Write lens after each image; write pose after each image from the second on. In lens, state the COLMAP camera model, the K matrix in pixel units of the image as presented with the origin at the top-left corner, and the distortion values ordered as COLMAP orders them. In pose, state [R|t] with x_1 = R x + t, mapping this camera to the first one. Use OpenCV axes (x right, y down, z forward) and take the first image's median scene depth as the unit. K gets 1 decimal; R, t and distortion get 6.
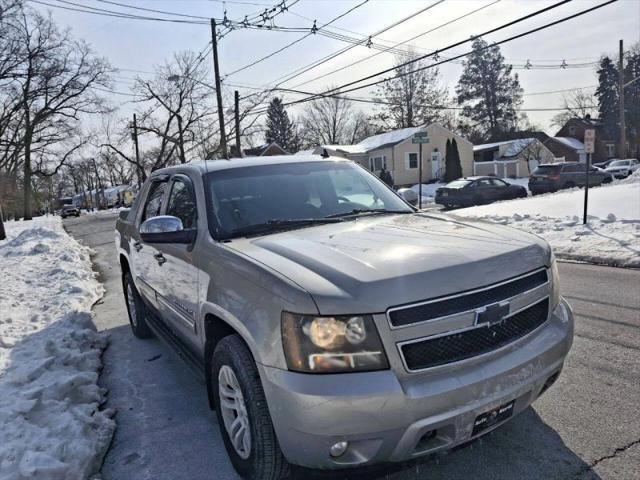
lens RADIAL K [[477.5, 0, 320.0], [0, 477.5, 240.0], [0, 0, 1]] dist [0.059390, -0.119147]
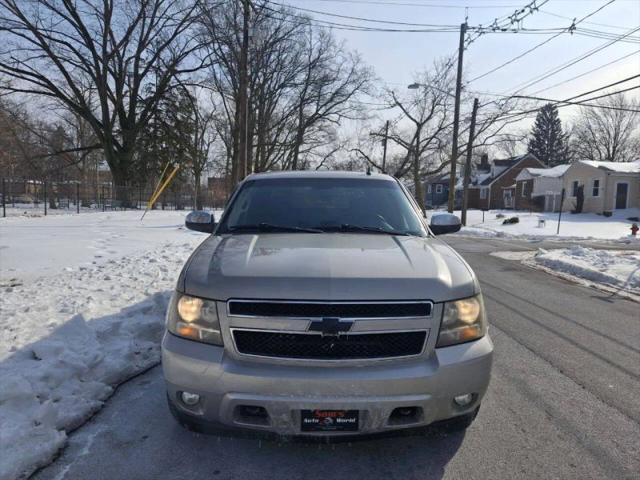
lens RADIAL K [[515.9, 0, 320.0], [0, 515.9, 240.0], [0, 0, 1]] dist [-0.015774, -0.013088]
pose [[0.850348, 0.131081, -0.509633, 0.100392], [-0.143745, 0.989506, 0.014662, -0.005953], [0.506207, 0.060789, 0.860267, -0.003338]]
